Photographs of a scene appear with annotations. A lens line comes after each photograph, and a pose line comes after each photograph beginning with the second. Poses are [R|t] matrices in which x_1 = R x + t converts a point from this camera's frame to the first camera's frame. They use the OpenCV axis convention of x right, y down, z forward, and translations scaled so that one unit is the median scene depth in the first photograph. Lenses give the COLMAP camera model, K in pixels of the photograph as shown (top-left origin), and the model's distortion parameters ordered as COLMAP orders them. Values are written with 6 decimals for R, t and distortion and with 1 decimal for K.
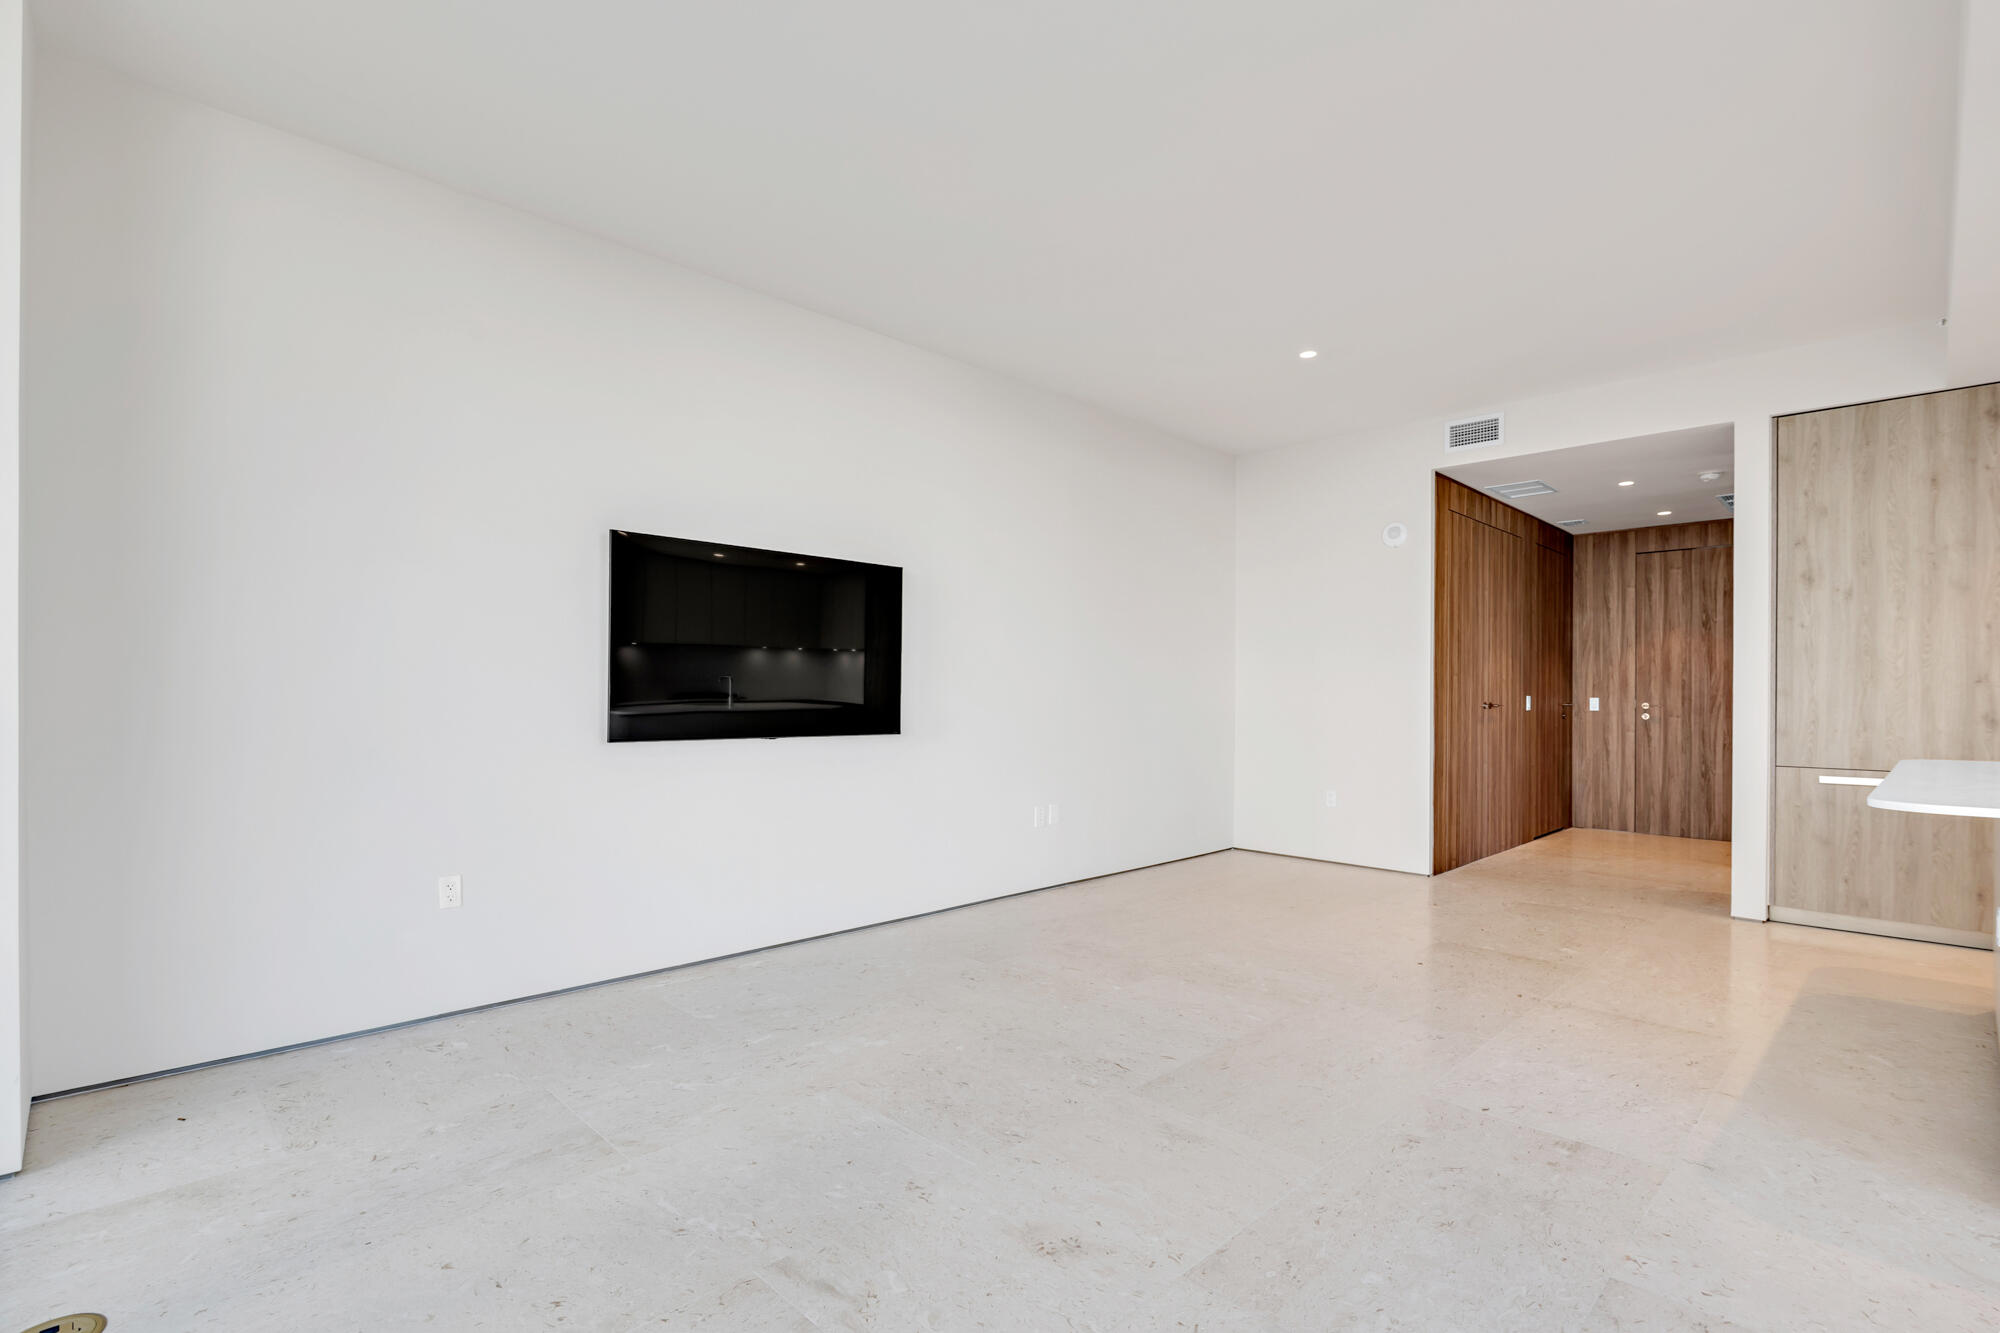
lens RADIAL K [[920.1, 0, 1006.5], [0, 920.1, 696.1], [0, 0, 1]] dist [0.004569, -0.004675]
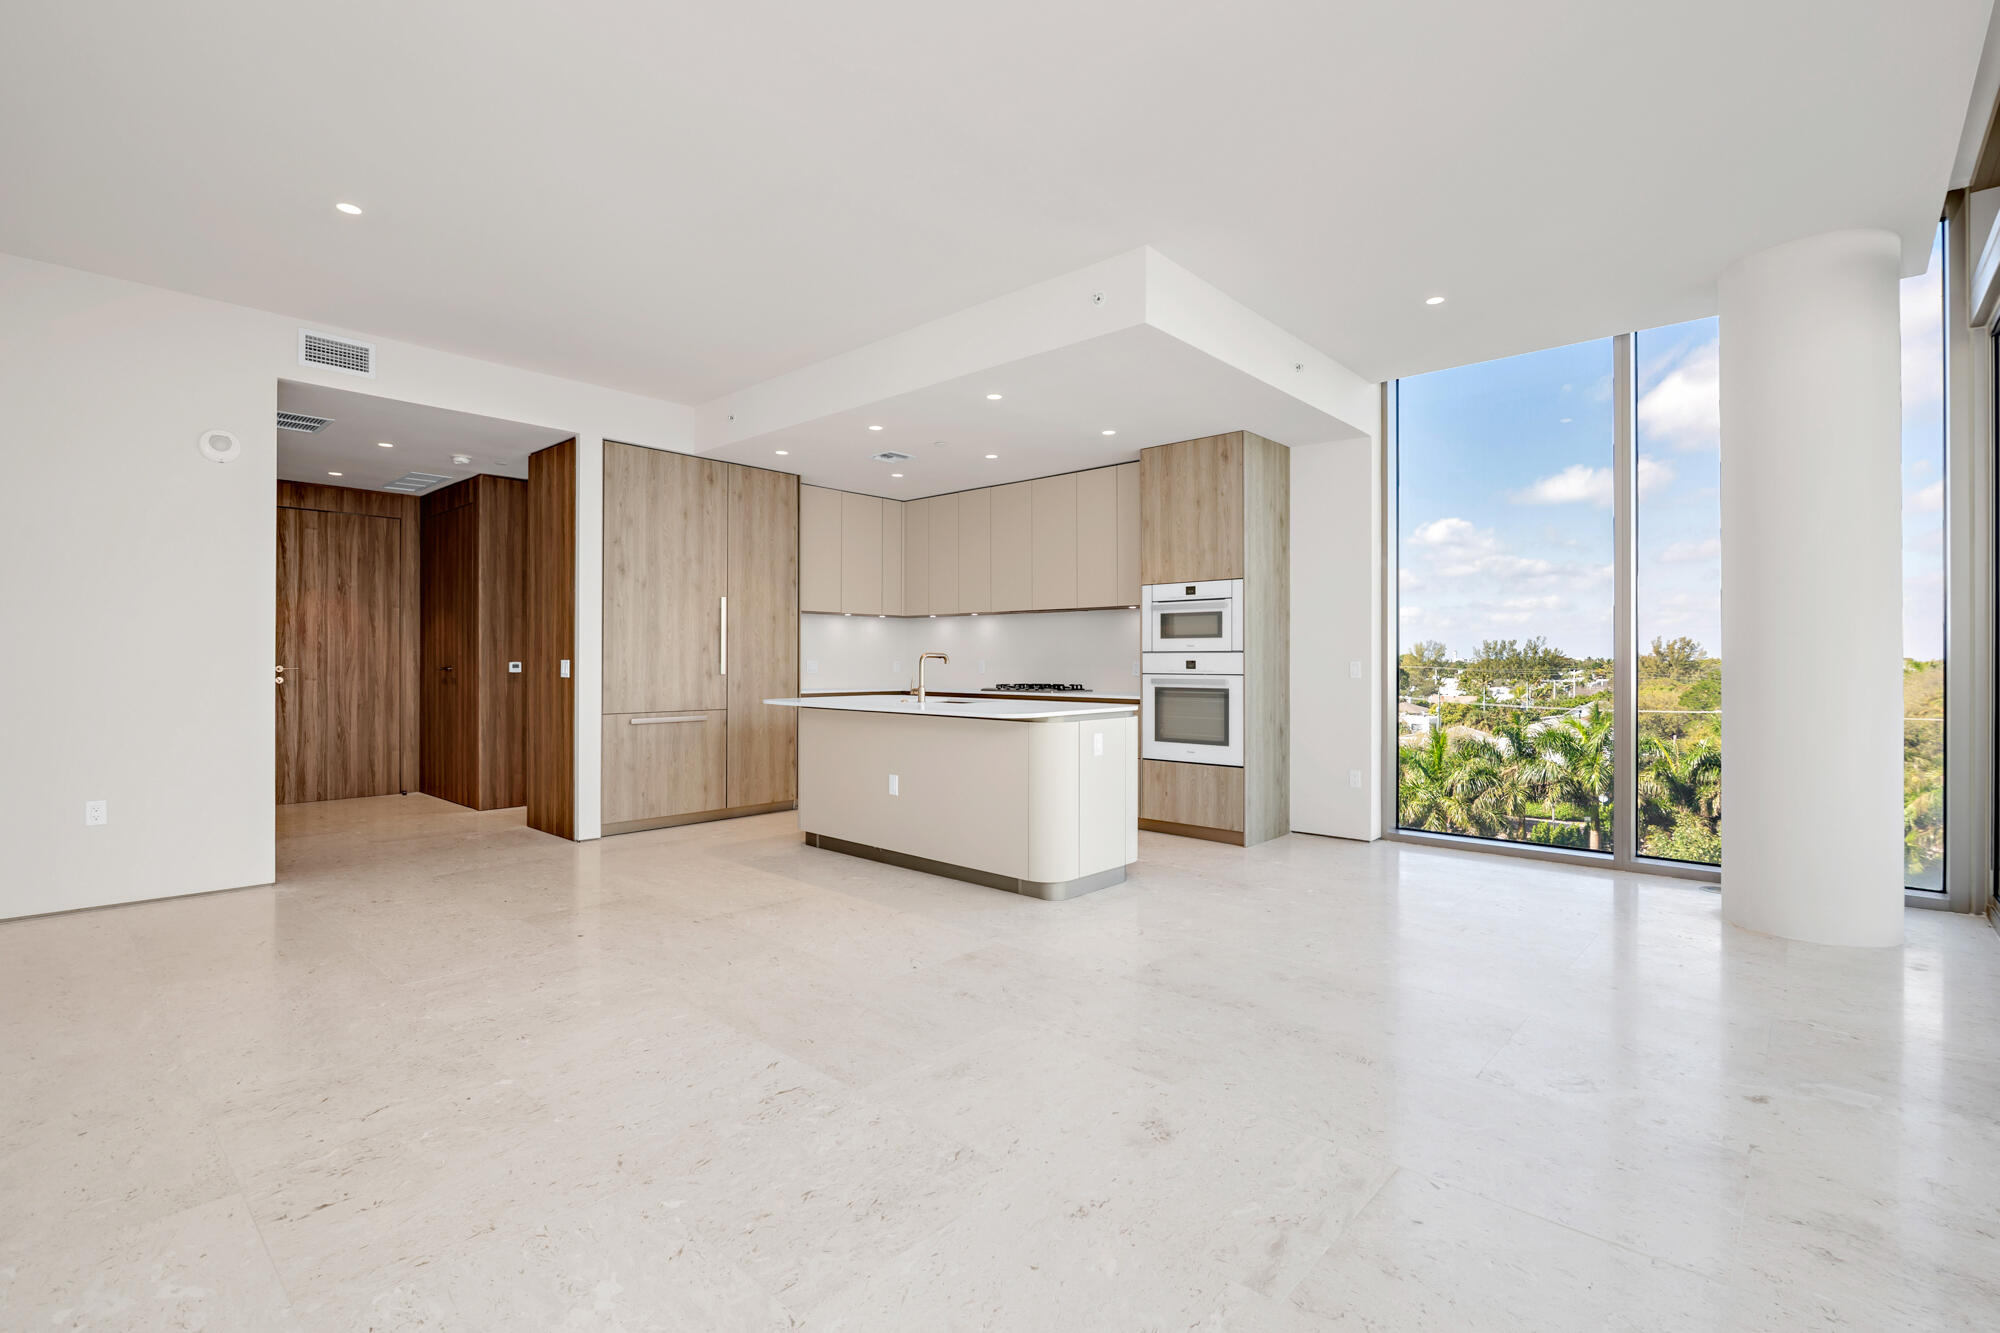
lens RADIAL K [[920.1, 0, 987.9], [0, 920.1, 657.6], [0, 0, 1]] dist [0.004569, -0.004675]
pose [[-0.031097, -0.000889, 0.999516, -0.462571], [0.000490, 0.999999, 0.000905, -0.003087], [-0.999516, 0.000518, -0.031096, 0.521078]]
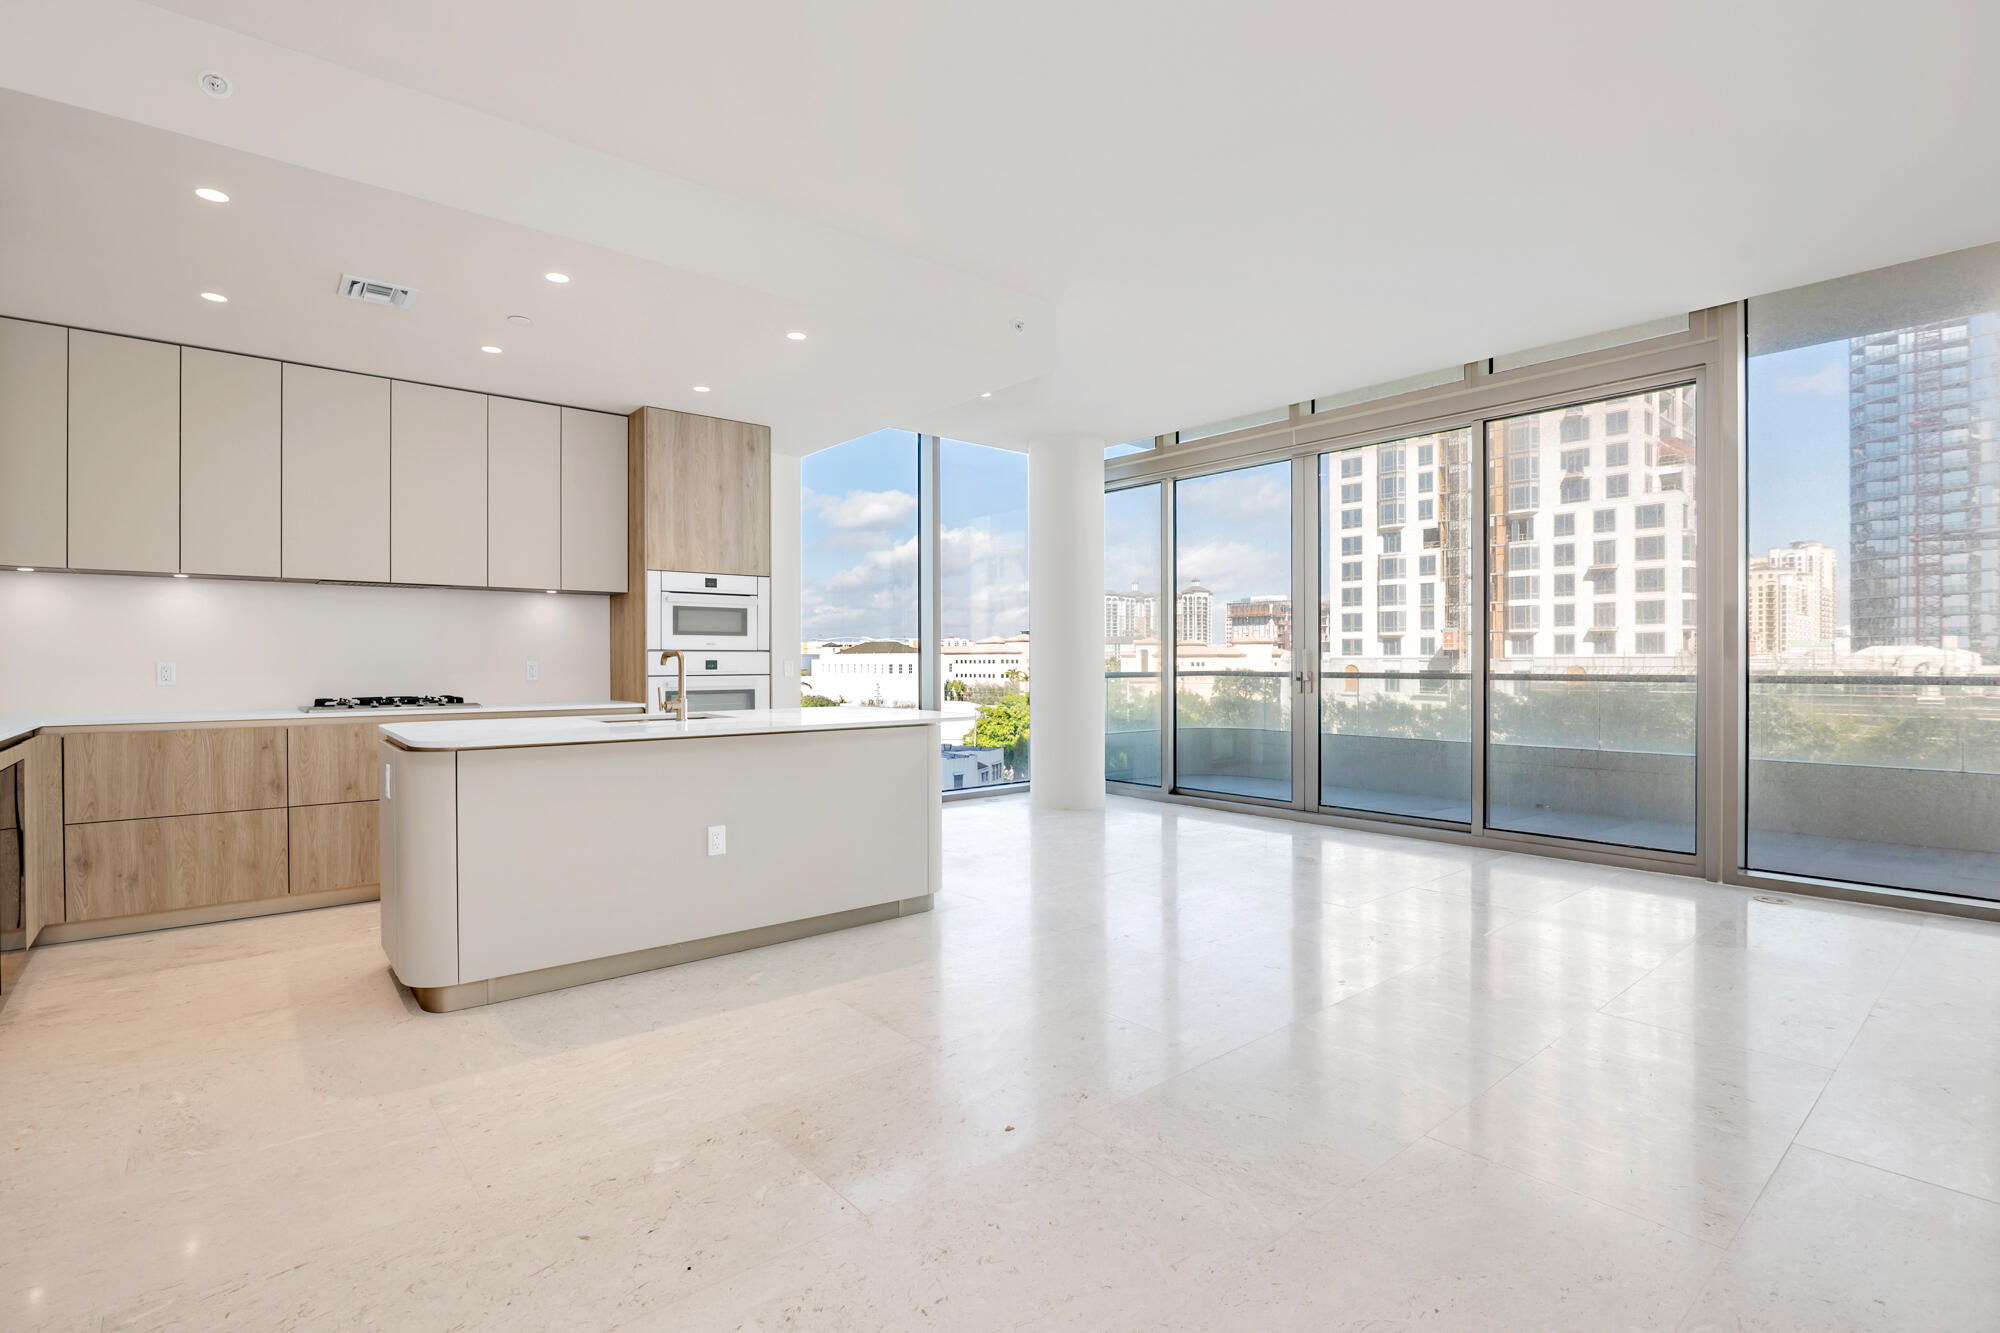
lens RADIAL K [[948.0, 0, 1008.3], [0, 948.0, 663.6], [0, 0, 1]] dist [-0.013143, 0.002015]
pose [[-0.997351, -0.001569, 0.072725, 0.351527], [-0.001099, 0.999978, 0.006493, -0.001260], [-0.072733, 0.006396, -0.997331, 1.369309]]
